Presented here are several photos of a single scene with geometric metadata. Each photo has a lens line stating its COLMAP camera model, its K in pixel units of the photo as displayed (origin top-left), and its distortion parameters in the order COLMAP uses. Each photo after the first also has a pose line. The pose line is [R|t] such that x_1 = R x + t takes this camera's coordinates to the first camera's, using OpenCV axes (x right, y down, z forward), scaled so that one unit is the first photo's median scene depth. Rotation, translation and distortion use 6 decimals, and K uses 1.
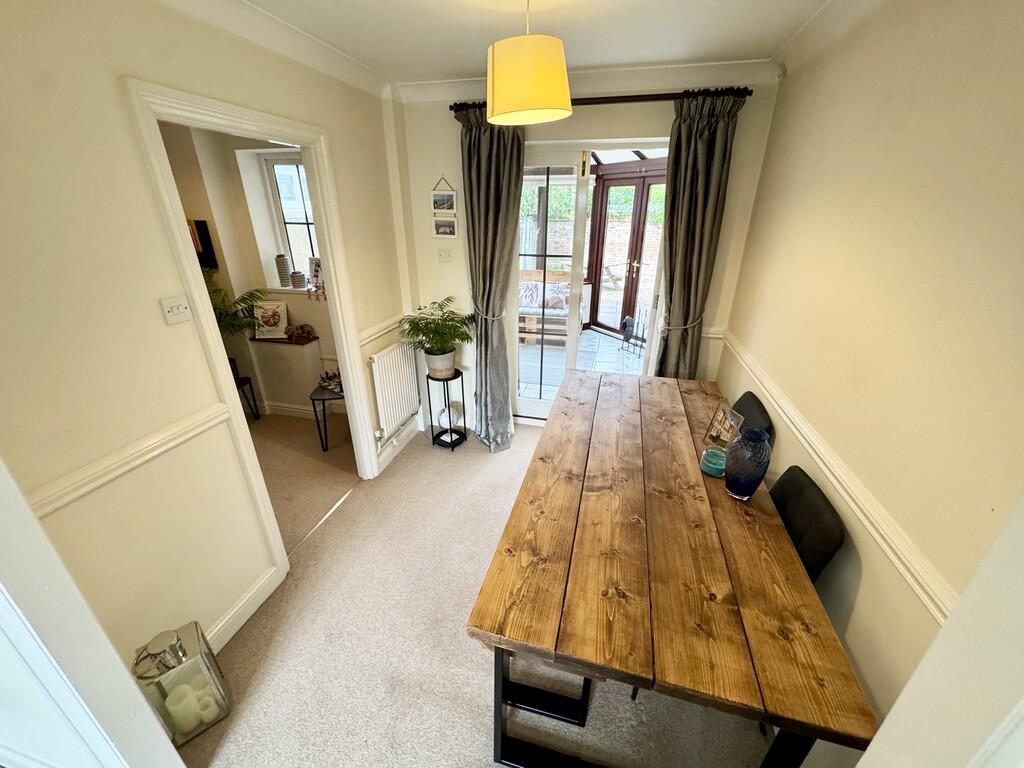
lens RADIAL K [[408.0, 0, 514.0], [0, 408.0, 381.5], [0, 0, 1]] dist [-0.002628, 0.000317]
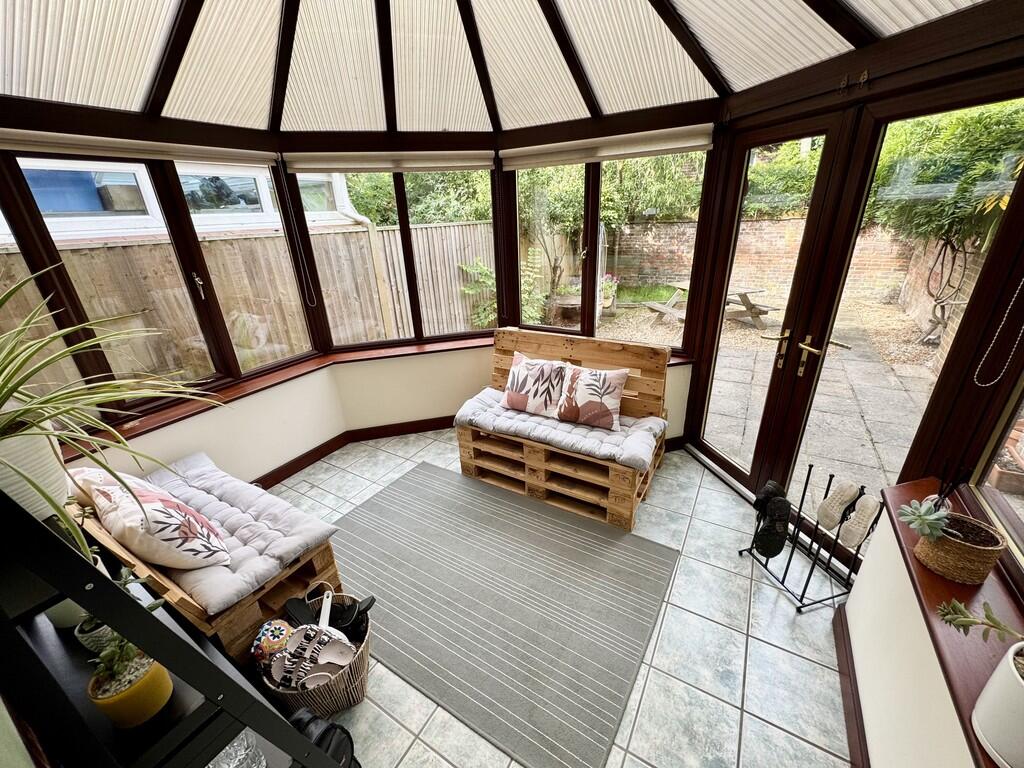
lens RADIAL K [[408.0, 0, 512.4], [0, 408.0, 386.1], [0, 0, 1]] dist [-0.002628, 0.000317]
pose [[0.956122, 0.077588, -0.282510, 0.127133], [-0.076313, 0.996963, 0.015530, -0.203529], [0.282857, 0.006711, 0.959139, 0.486355]]
